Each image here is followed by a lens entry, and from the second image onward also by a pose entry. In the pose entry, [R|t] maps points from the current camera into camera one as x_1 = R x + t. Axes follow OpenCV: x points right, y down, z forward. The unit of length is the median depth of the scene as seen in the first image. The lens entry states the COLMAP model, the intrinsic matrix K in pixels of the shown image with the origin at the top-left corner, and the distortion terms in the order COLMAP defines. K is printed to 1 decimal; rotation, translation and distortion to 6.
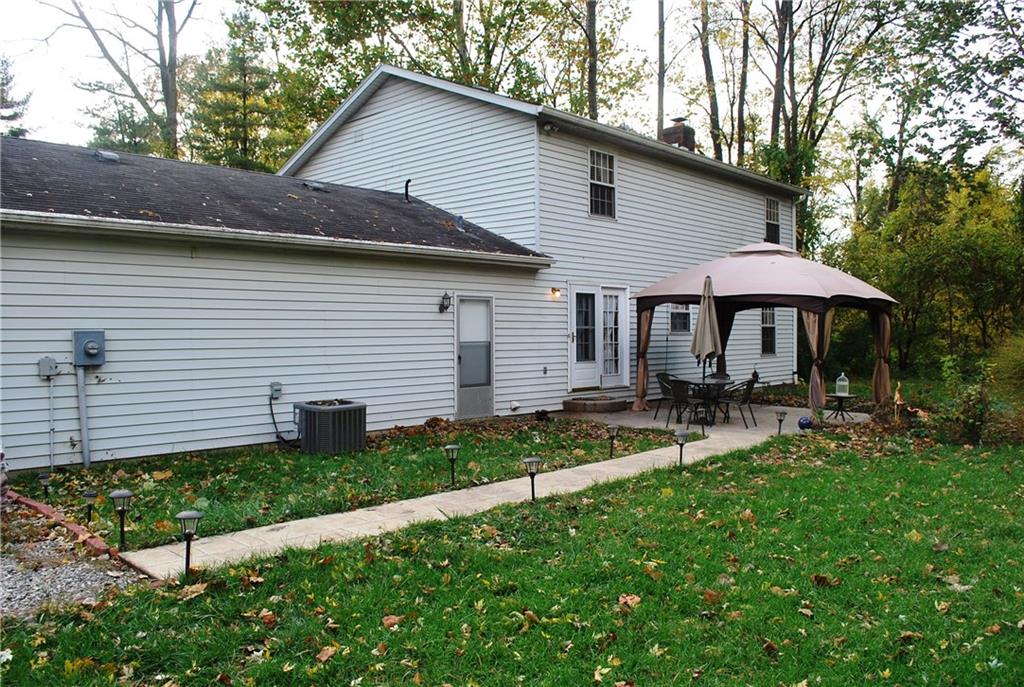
lens RADIAL K [[806.7, 0, 510.9], [0, 806.7, 344.6], [0, 0, 1]] dist [-0.083880, 0.014538]
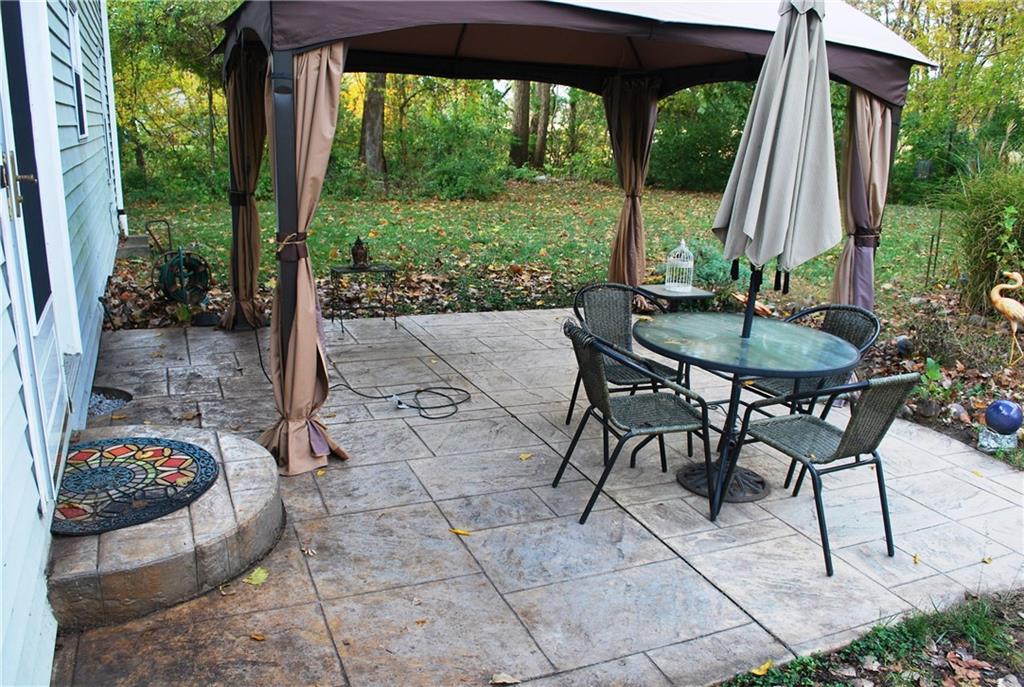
lens RADIAL K [[806.7, 0, 506.7], [0, 806.7, 345.6], [0, 0, 1]] dist [-0.083880, 0.014538]
pose [[0.374725, -0.232637, 0.897475, -0.032503], [-0.010246, 0.966910, 0.254913, -0.019063], [-0.927080, -0.104718, 0.359941, 0.846124]]
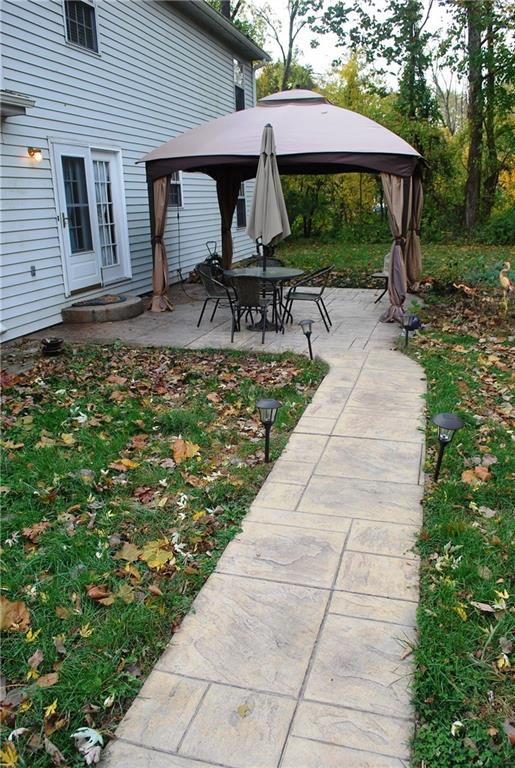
lens RADIAL K [[605.0, 0, 259.3], [0, 605.0, 376.5], [0, 0, 1]] dist [-0.083880, 0.014538]
pose [[0.880802, -0.155414, 0.447251, -0.028687], [0.035482, 0.963605, 0.264964, -0.009332], [-0.472153, -0.217512, 0.854260, 0.430498]]
